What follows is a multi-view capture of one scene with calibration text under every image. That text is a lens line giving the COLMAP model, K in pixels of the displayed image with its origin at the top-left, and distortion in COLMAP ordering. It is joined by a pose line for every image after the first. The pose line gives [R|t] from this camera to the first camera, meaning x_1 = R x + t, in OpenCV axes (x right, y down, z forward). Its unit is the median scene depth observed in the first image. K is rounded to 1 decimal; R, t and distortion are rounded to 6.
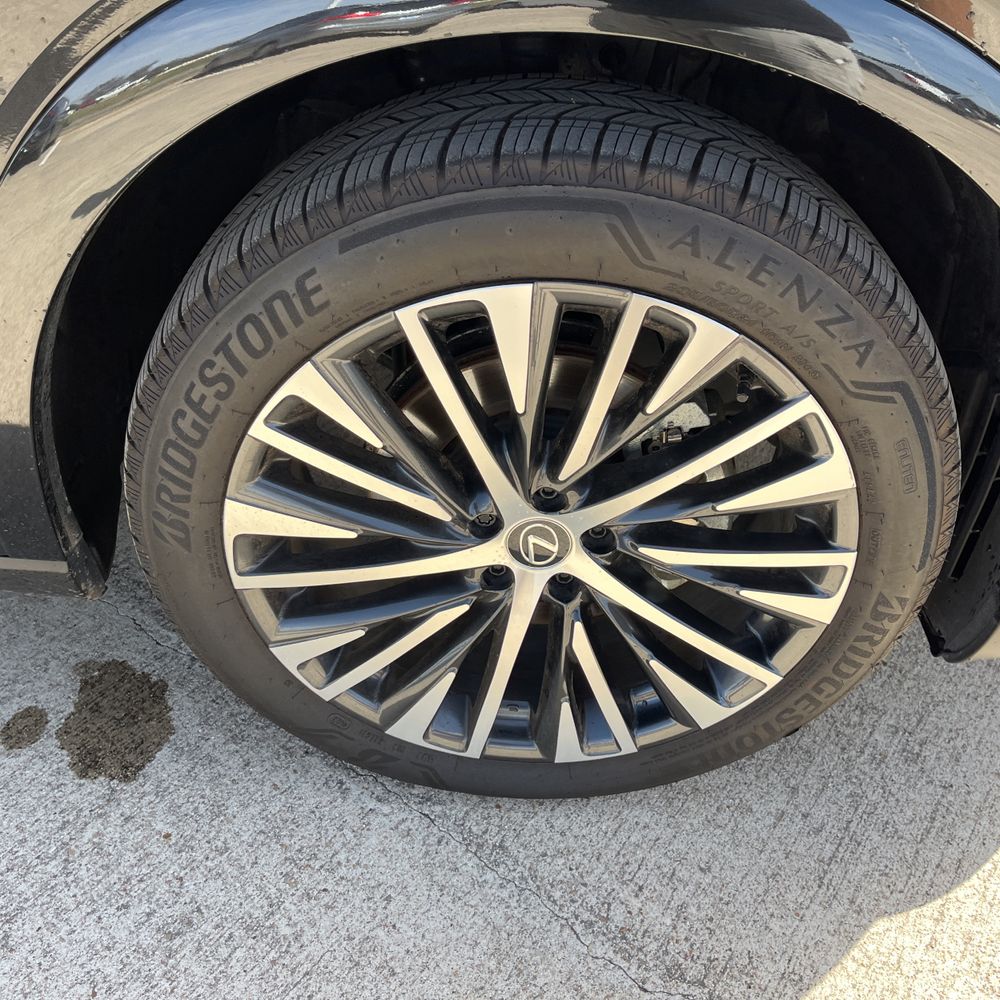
lens RADIAL K [[1021.9, 0, 507.0], [0, 1021.9, 498.5], [0, 0, 1]] dist [0.036901, -0.030255]
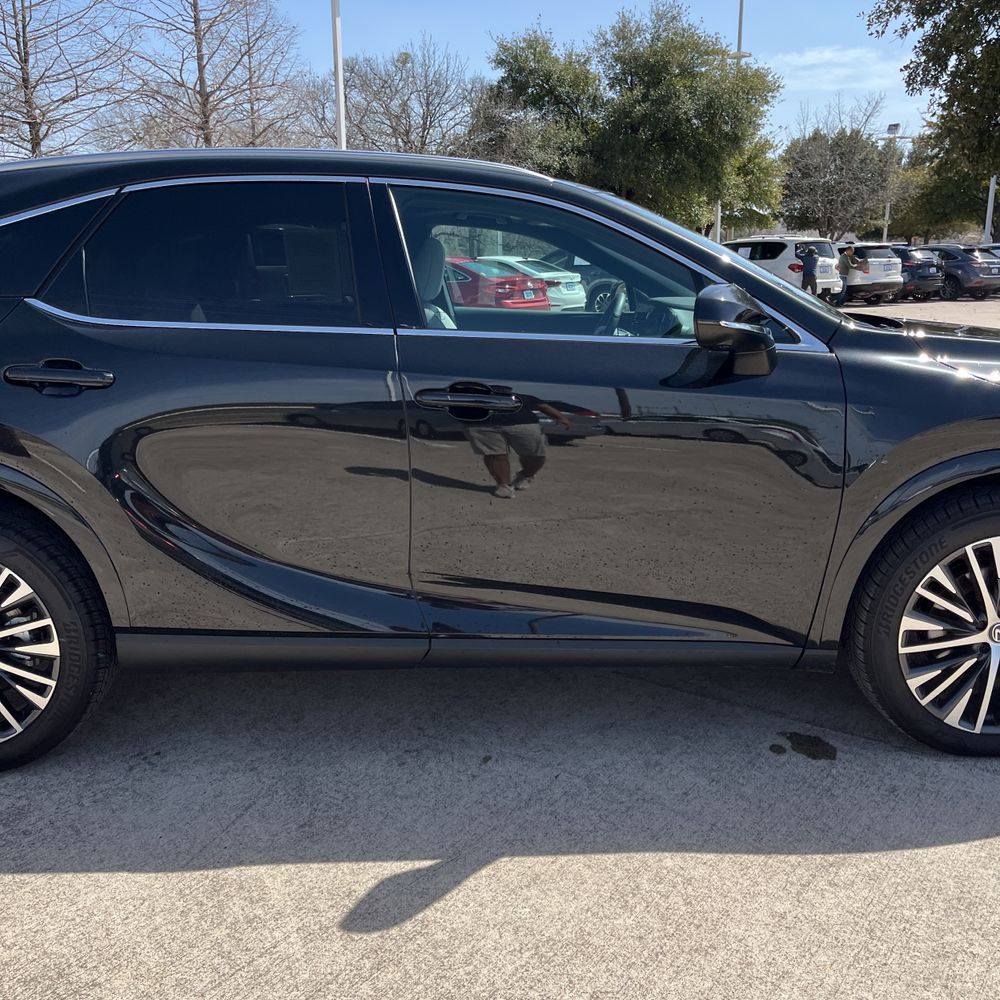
lens RADIAL K [[1021.9, 0, 507.0], [0, 1021.9, 498.5], [0, 0, 1]] dist [0.036901, -0.030255]
pose [[0.997675, -0.067967, -0.004947, -1.471988], [0.058913, 0.896701, -0.438699, 1.001650], [0.034253, 0.437387, 0.898621, -2.048997]]
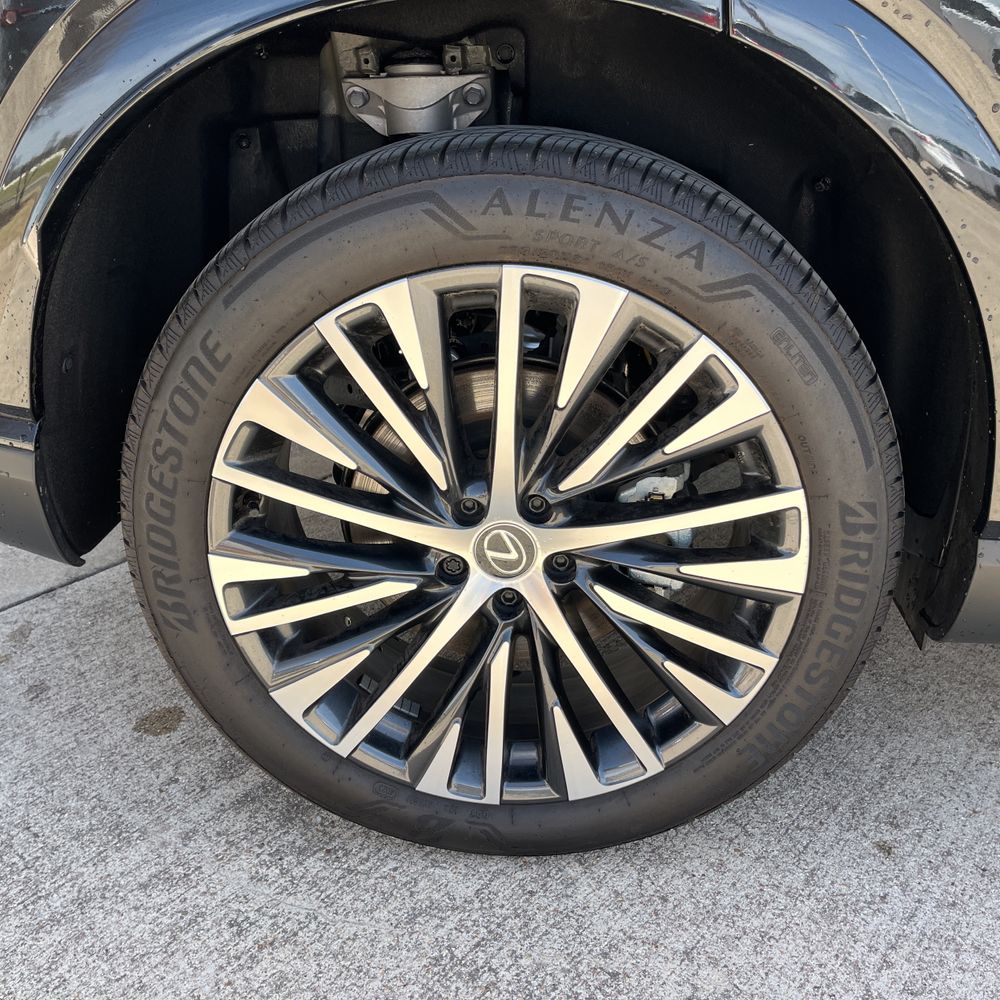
lens RADIAL K [[1021.9, 0, 507.0], [0, 1021.9, 498.5], [0, 0, 1]] dist [0.036901, -0.030255]
pose [[0.996779, -0.027589, -0.075307, -3.138882], [0.008119, 0.968861, -0.247470, 0.135044], [0.079789, 0.246062, 0.965964, -0.155977]]
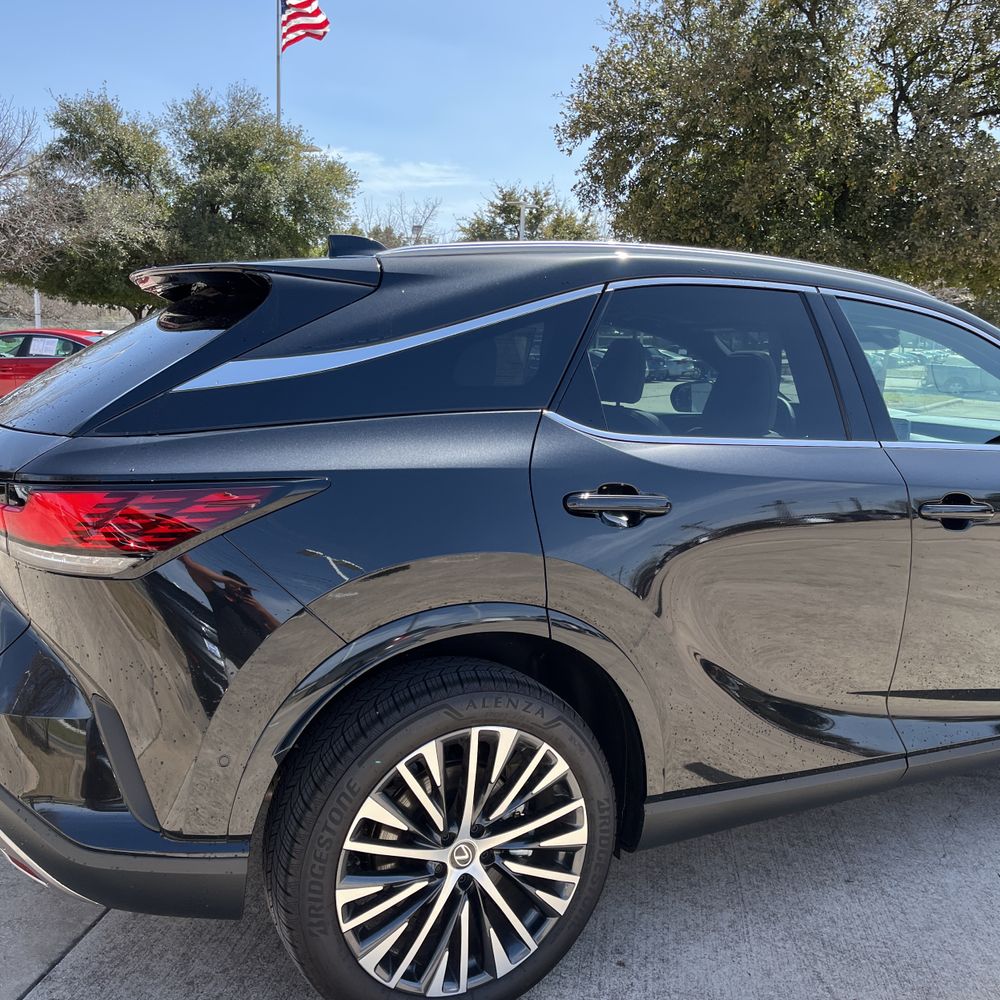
lens RADIAL K [[1021.9, 0, 507.0], [0, 1021.9, 498.5], [0, 0, 1]] dist [0.036901, -0.030255]
pose [[0.888364, -0.100272, 0.448056, -4.157869], [0.307335, 0.854860, -0.418043, 0.238013], [-0.341107, 0.509078, 0.790244, -1.449035]]
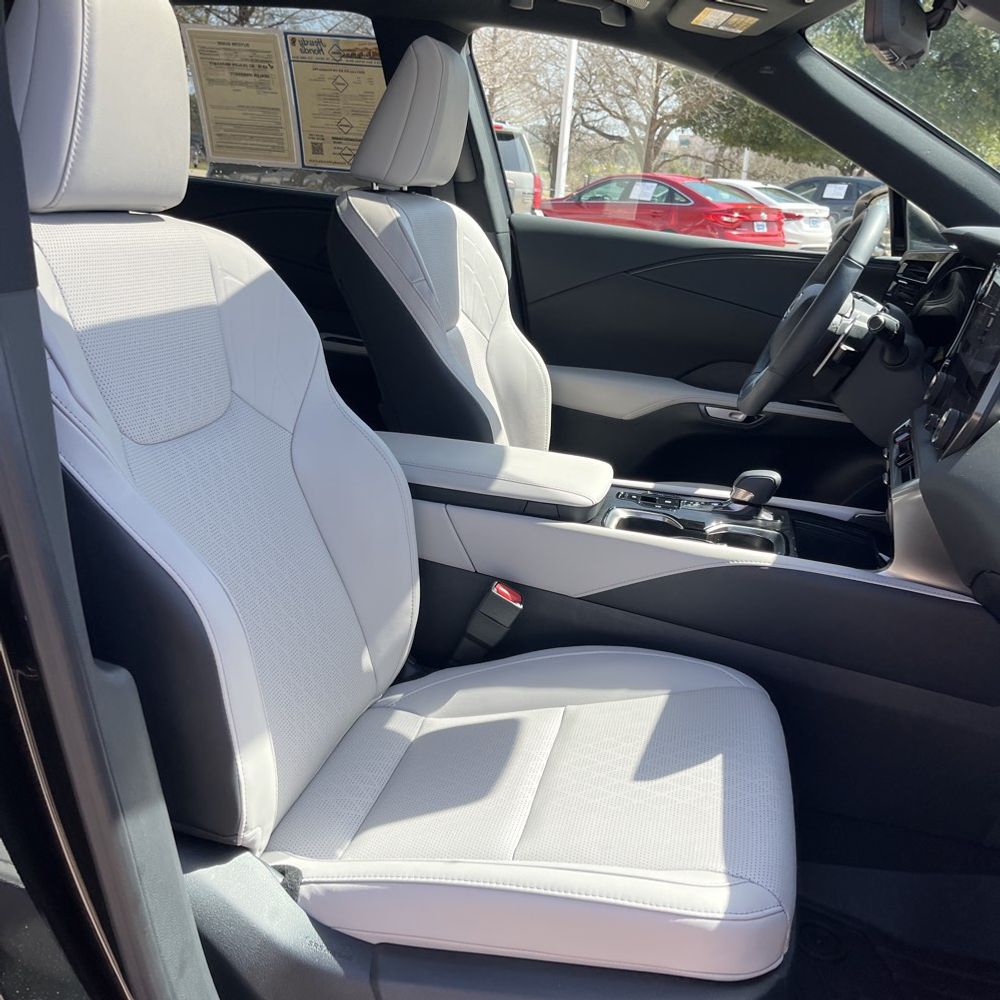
lens RADIAL K [[1021.9, 0, 507.0], [0, 1021.9, 498.5], [0, 0, 1]] dist [0.036901, -0.030255]
pose [[0.976247, 0.071528, -0.204514, -1.161421], [-0.144170, 0.919079, -0.366754, -0.510576], [0.161732, 0.387527, 0.907560, 0.053013]]
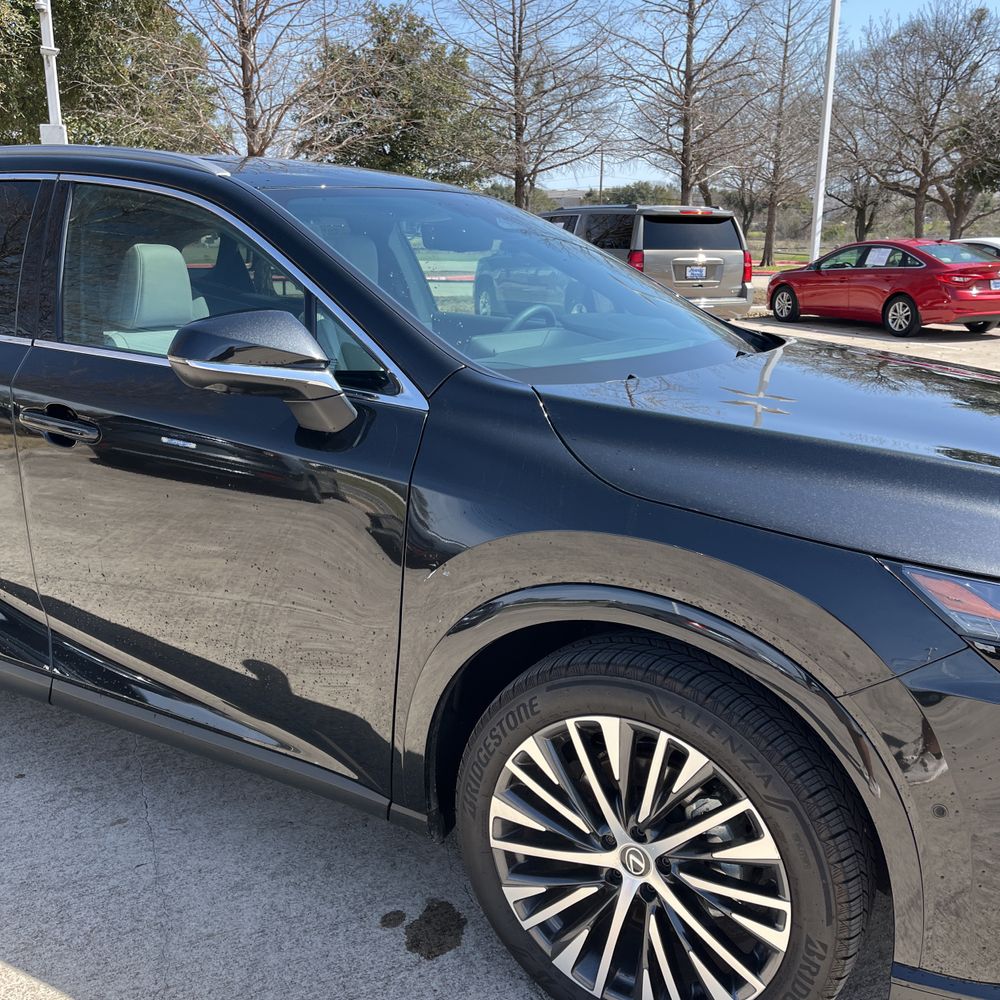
lens RADIAL K [[1023.0, 0, 500.0], [0, 1023.0, 500.0], [0, 0, 1]] dist [0.022389, -0.050716]
pose [[0.864087, 0.068287, -0.498689, 0.792589], [-0.278206, 0.890459, -0.360118, 0.224078], [0.419471, 0.449912, 0.788431, -1.001820]]
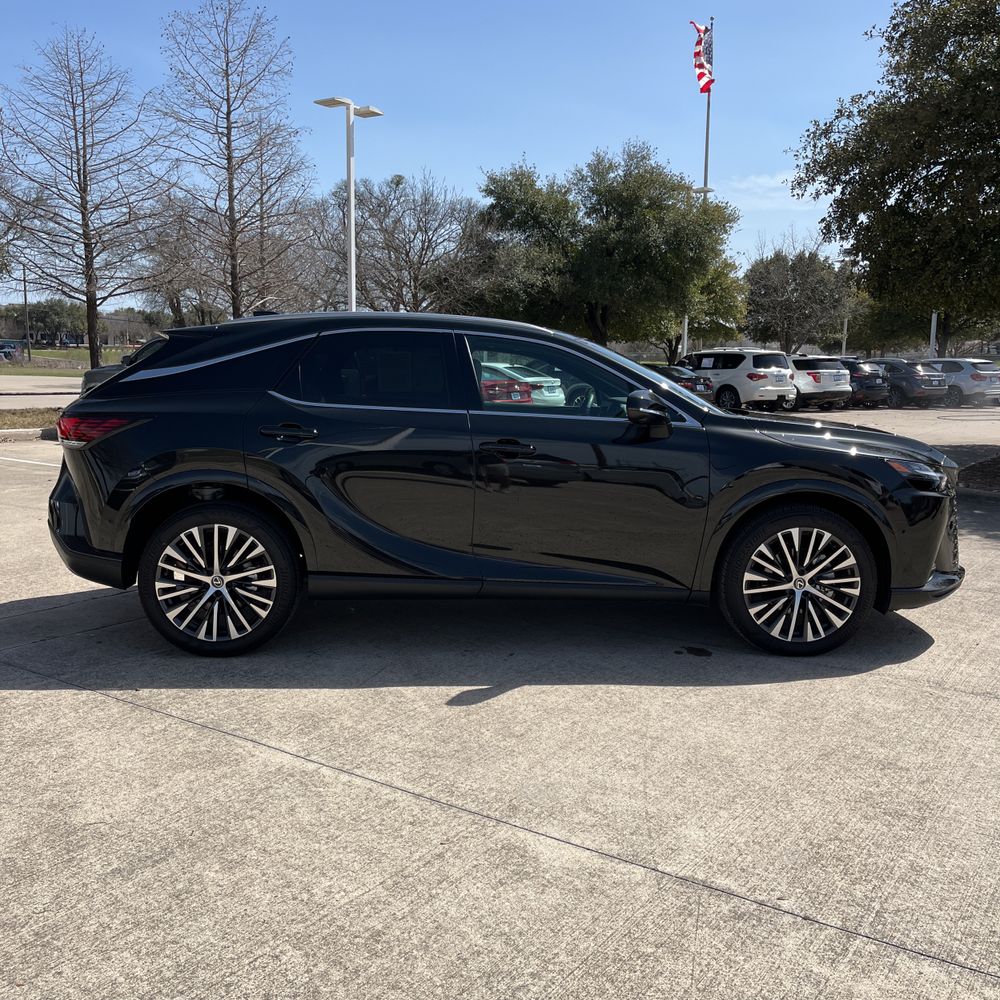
lens RADIAL K [[1020.0, 0, 502.3], [0, 1020.0, 480.3], [0, 0, 1]] dist [0.056126, -0.020991]
pose [[0.998441, -0.052266, 0.019579, -1.729391], [0.054589, 0.841455, -0.537562, 2.584206], [0.011622, 0.537793, 0.842997, -4.116638]]
